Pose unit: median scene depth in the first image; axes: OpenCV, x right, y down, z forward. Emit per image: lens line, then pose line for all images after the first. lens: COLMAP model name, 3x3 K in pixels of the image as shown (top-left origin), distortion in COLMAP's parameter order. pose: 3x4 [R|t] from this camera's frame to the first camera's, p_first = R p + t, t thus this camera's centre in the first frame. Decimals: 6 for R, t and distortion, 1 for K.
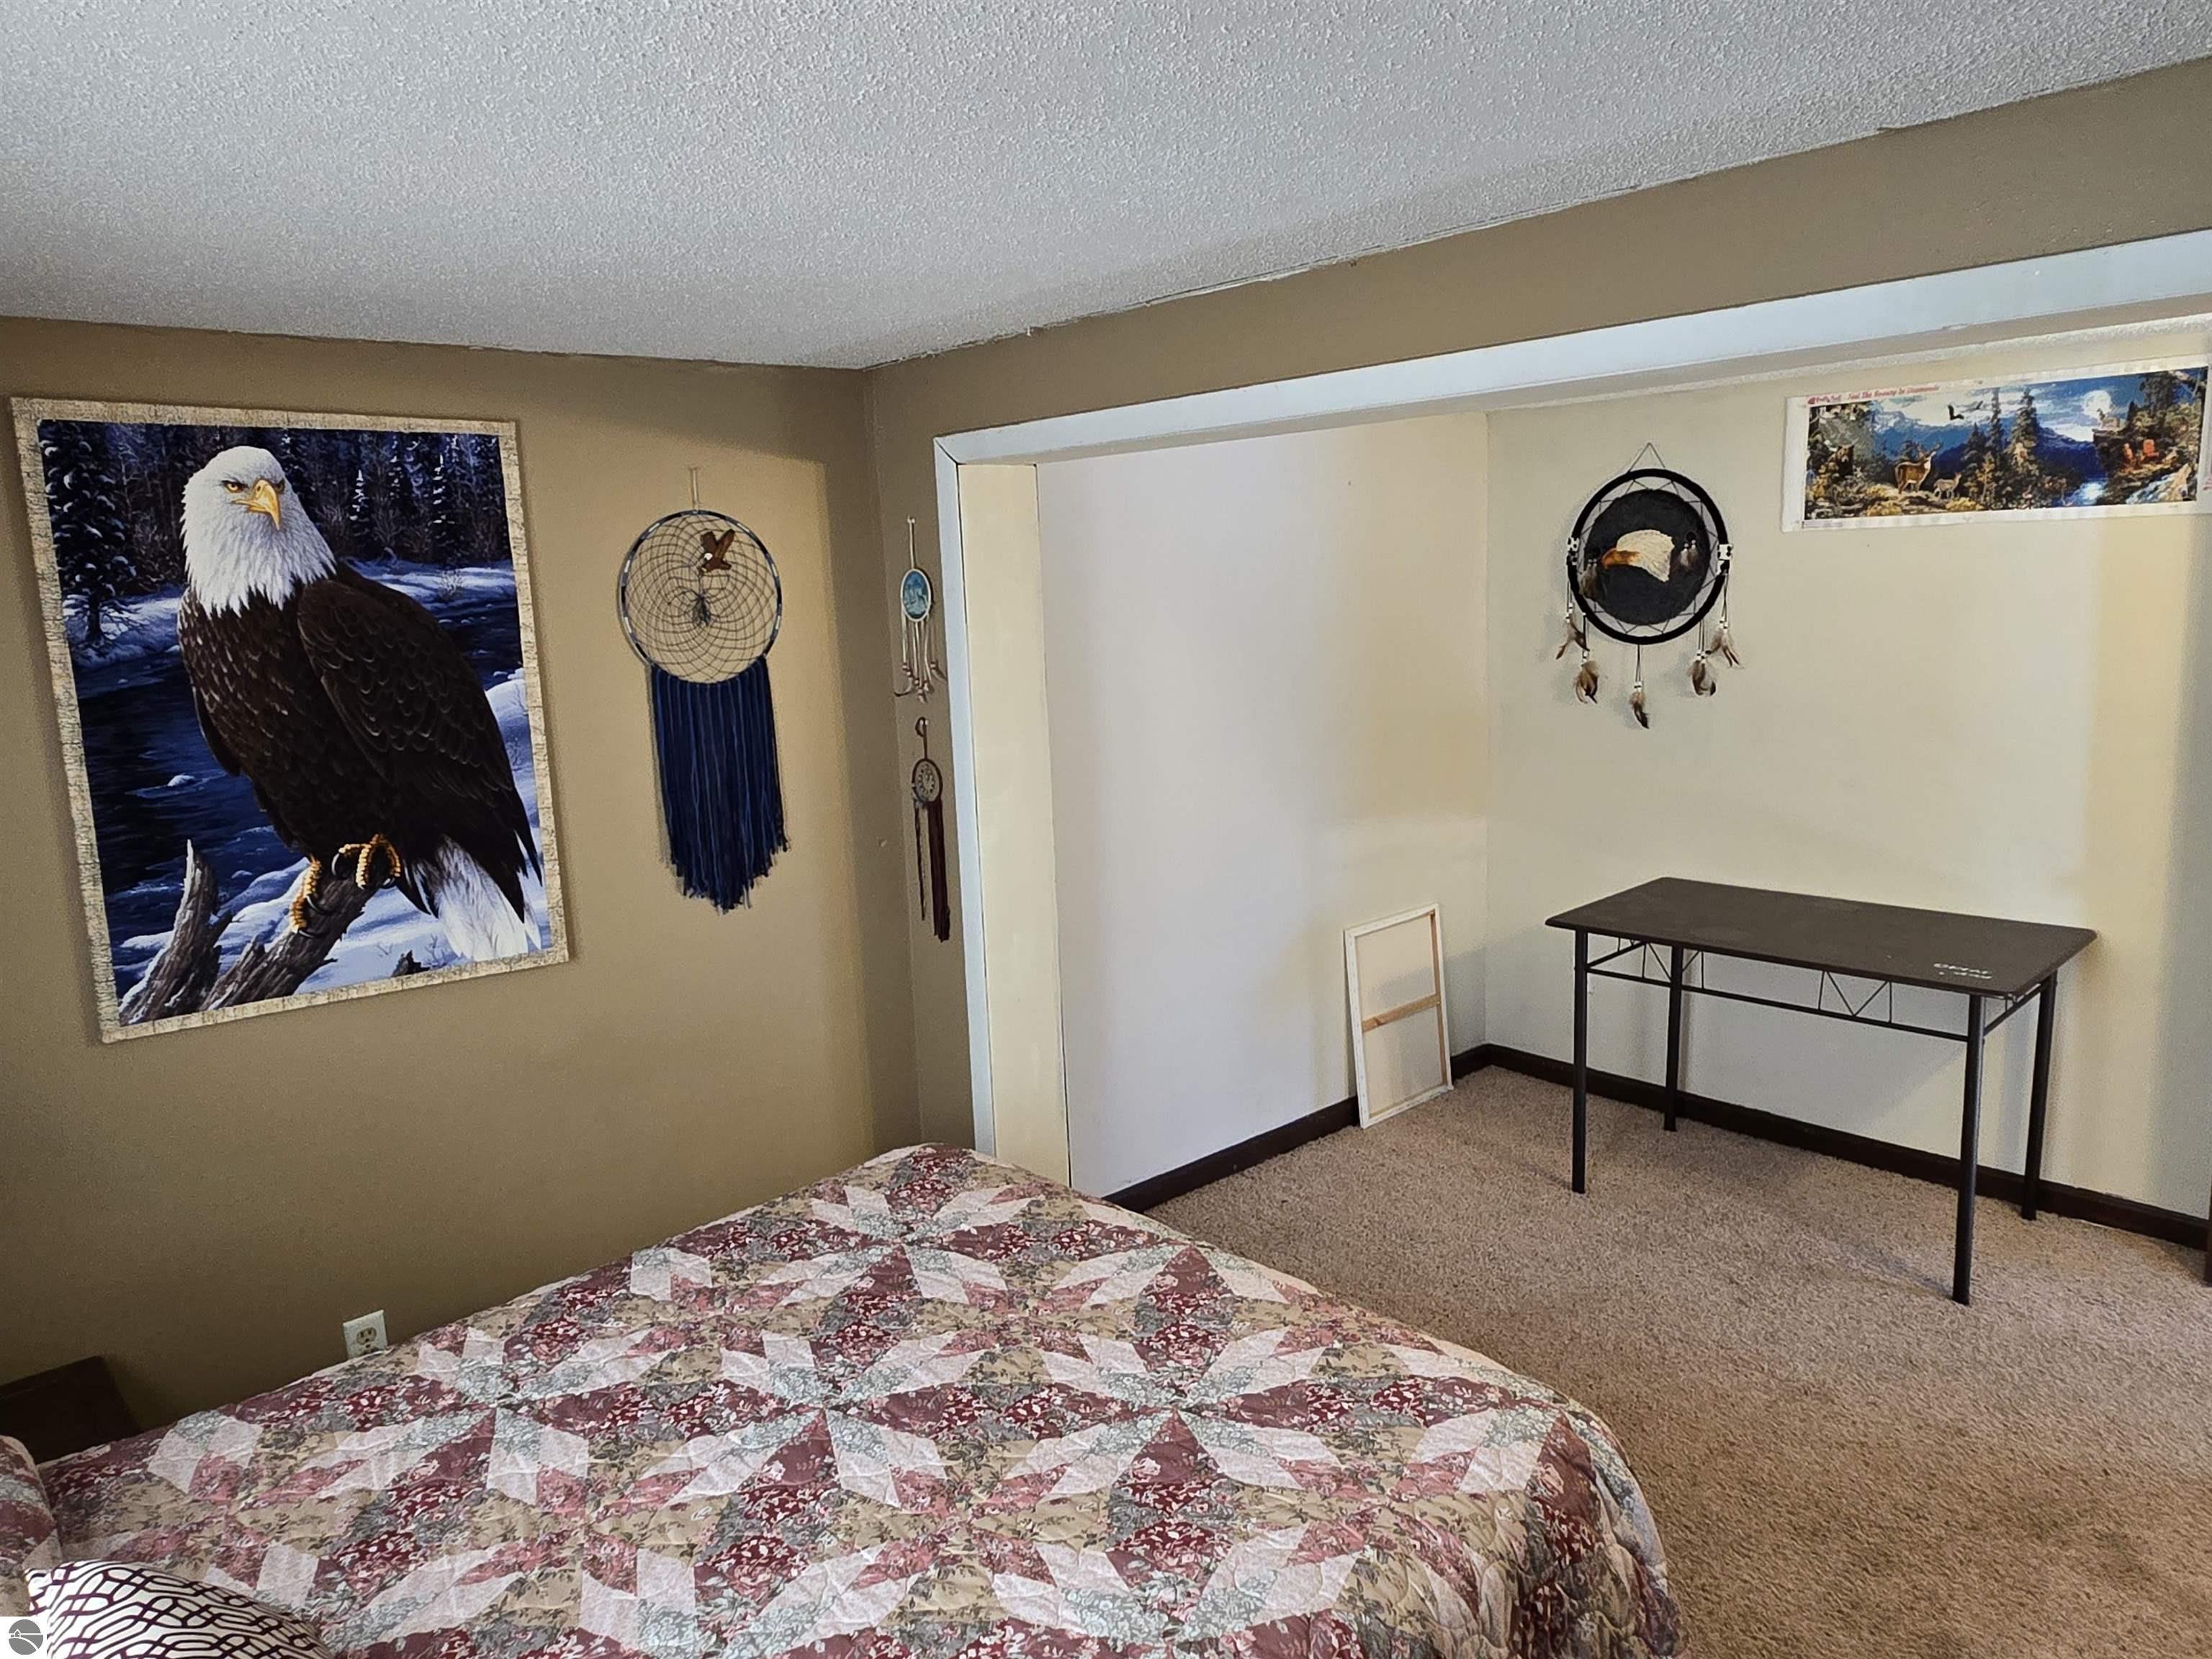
lens RADIAL K [[1504.6, 0, 1105.9], [0, 1504.6, 828.3], [0, 0, 1]] dist [-0.001439, -0.007959]
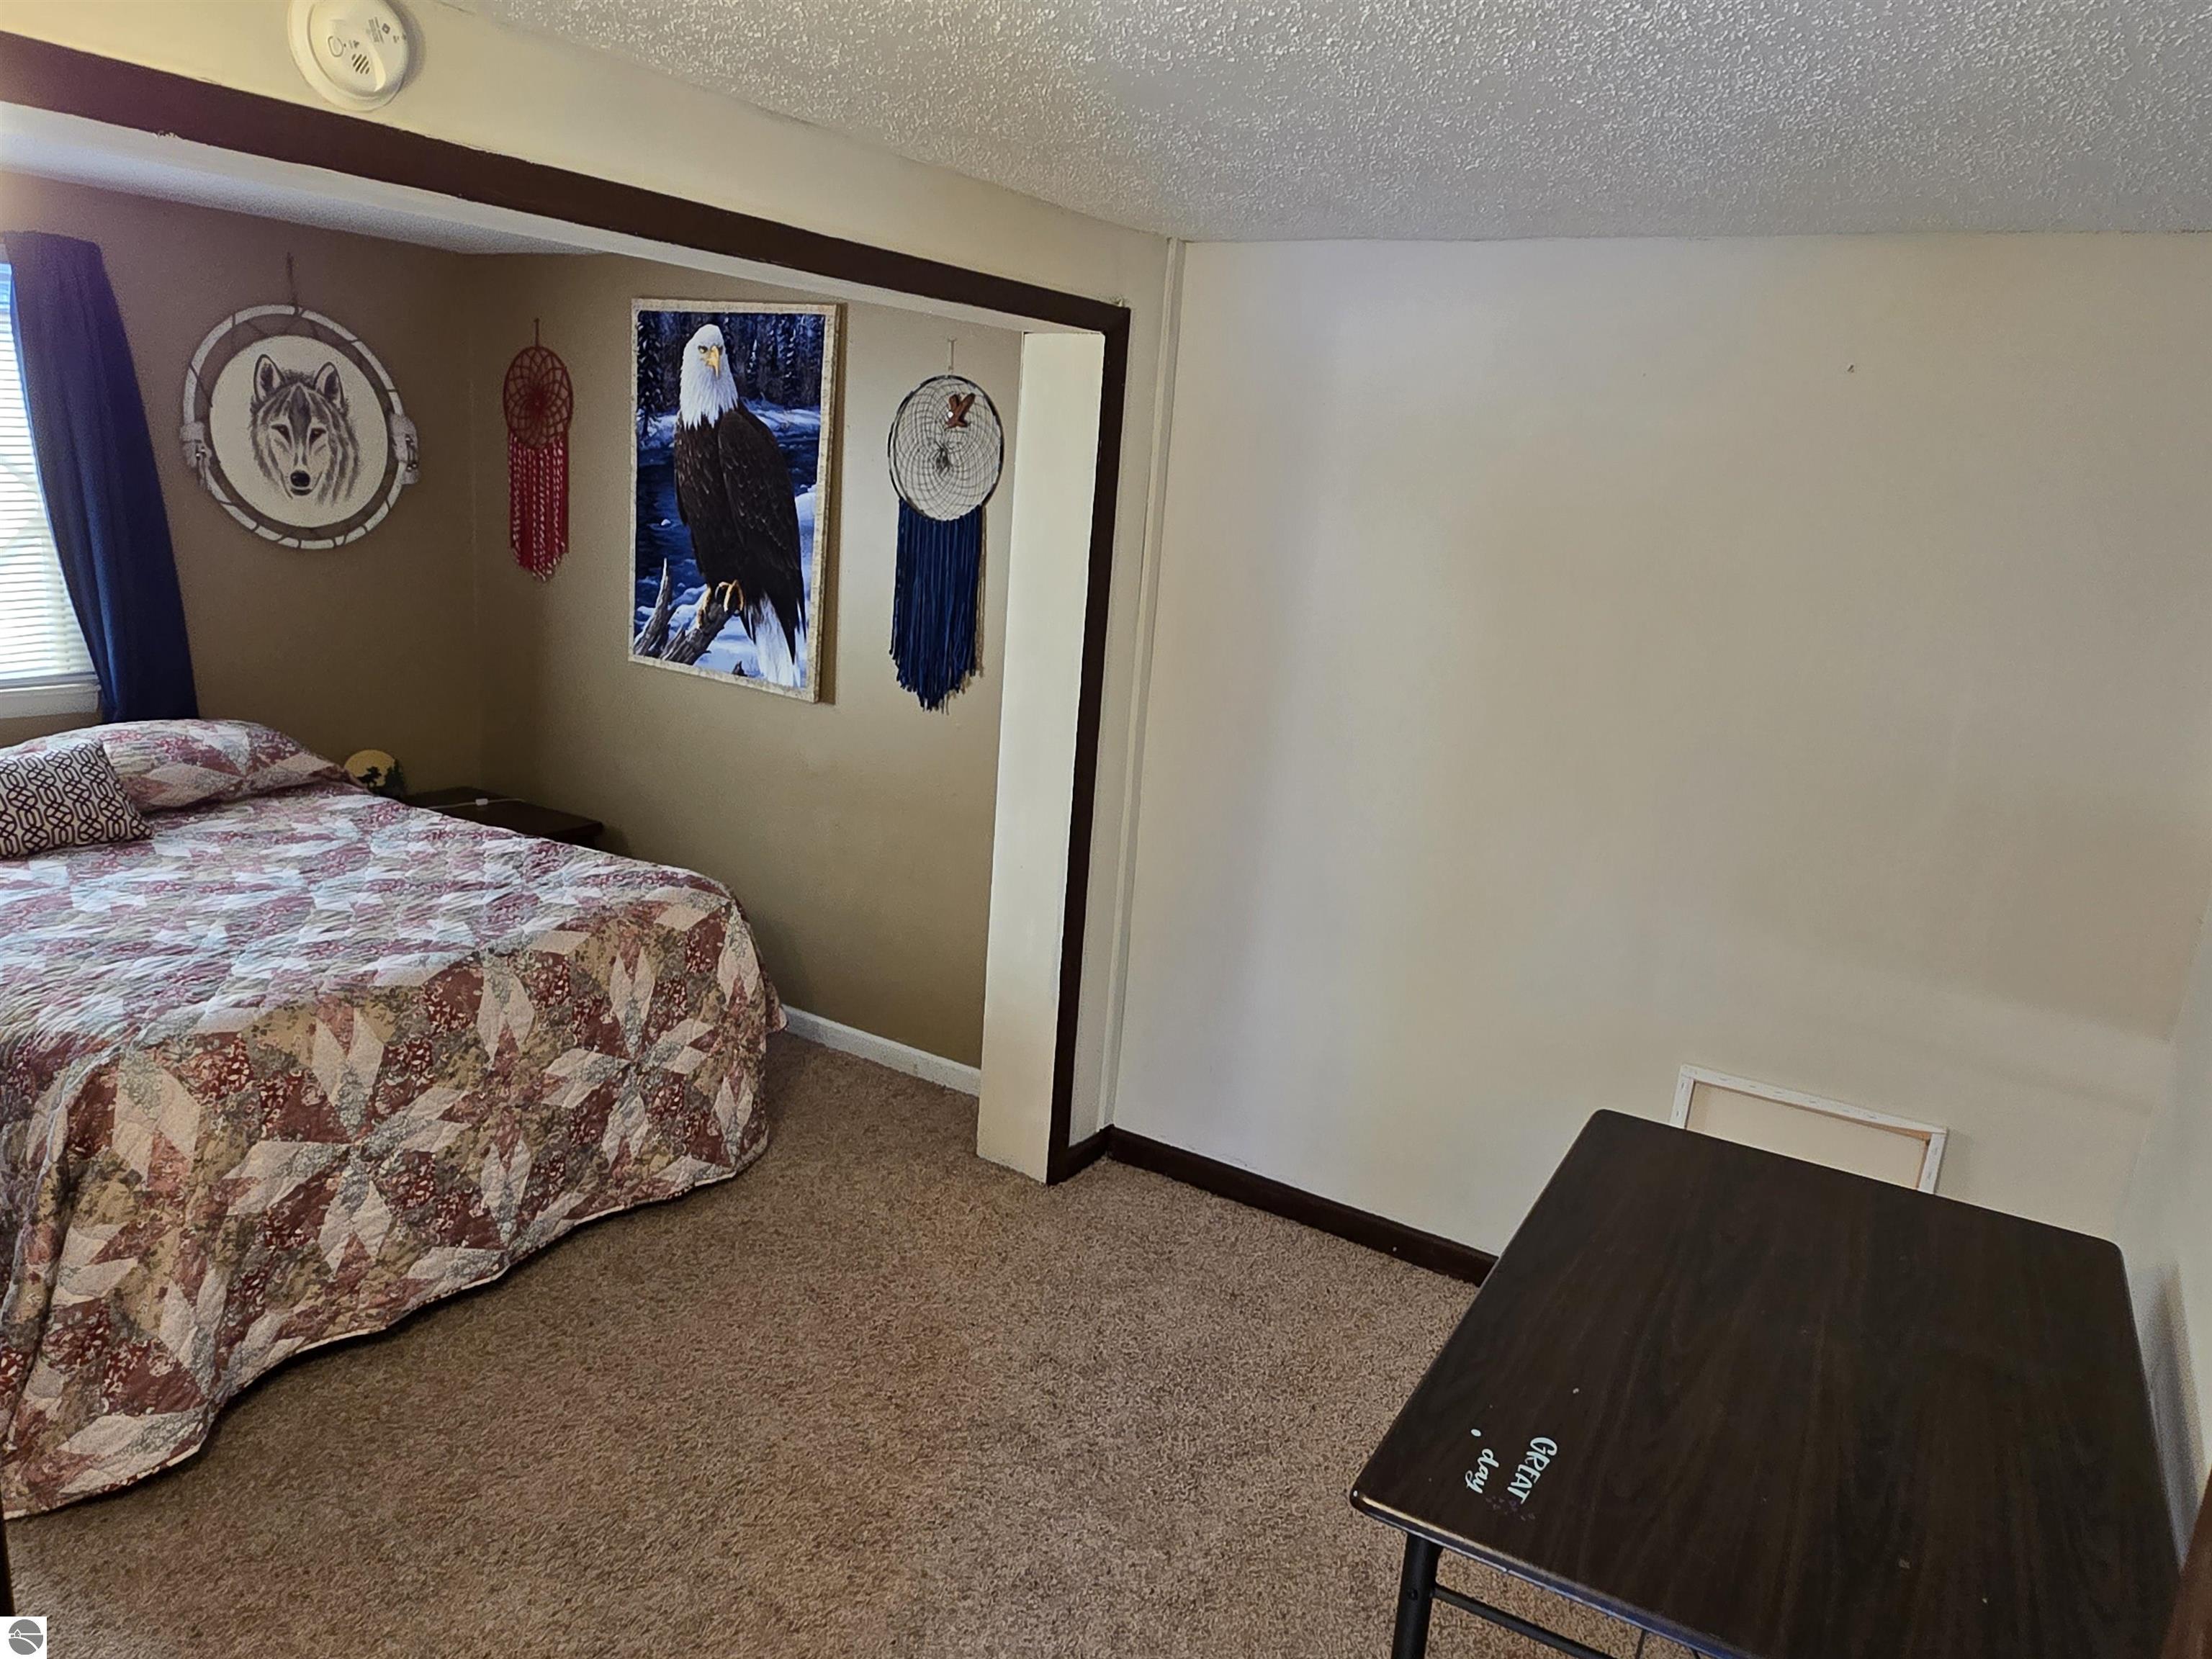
lens RADIAL K [[1504.6, 0, 1101.5], [0, 1504.6, 828.7], [0, 0, 1]] dist [-0.001439, -0.007959]
pose [[0.266127, 0.281587, -0.921892, 1.136114], [-0.242732, 0.945139, 0.218617, -0.187396], [0.932876, 0.165593, 0.319878, 0.916730]]
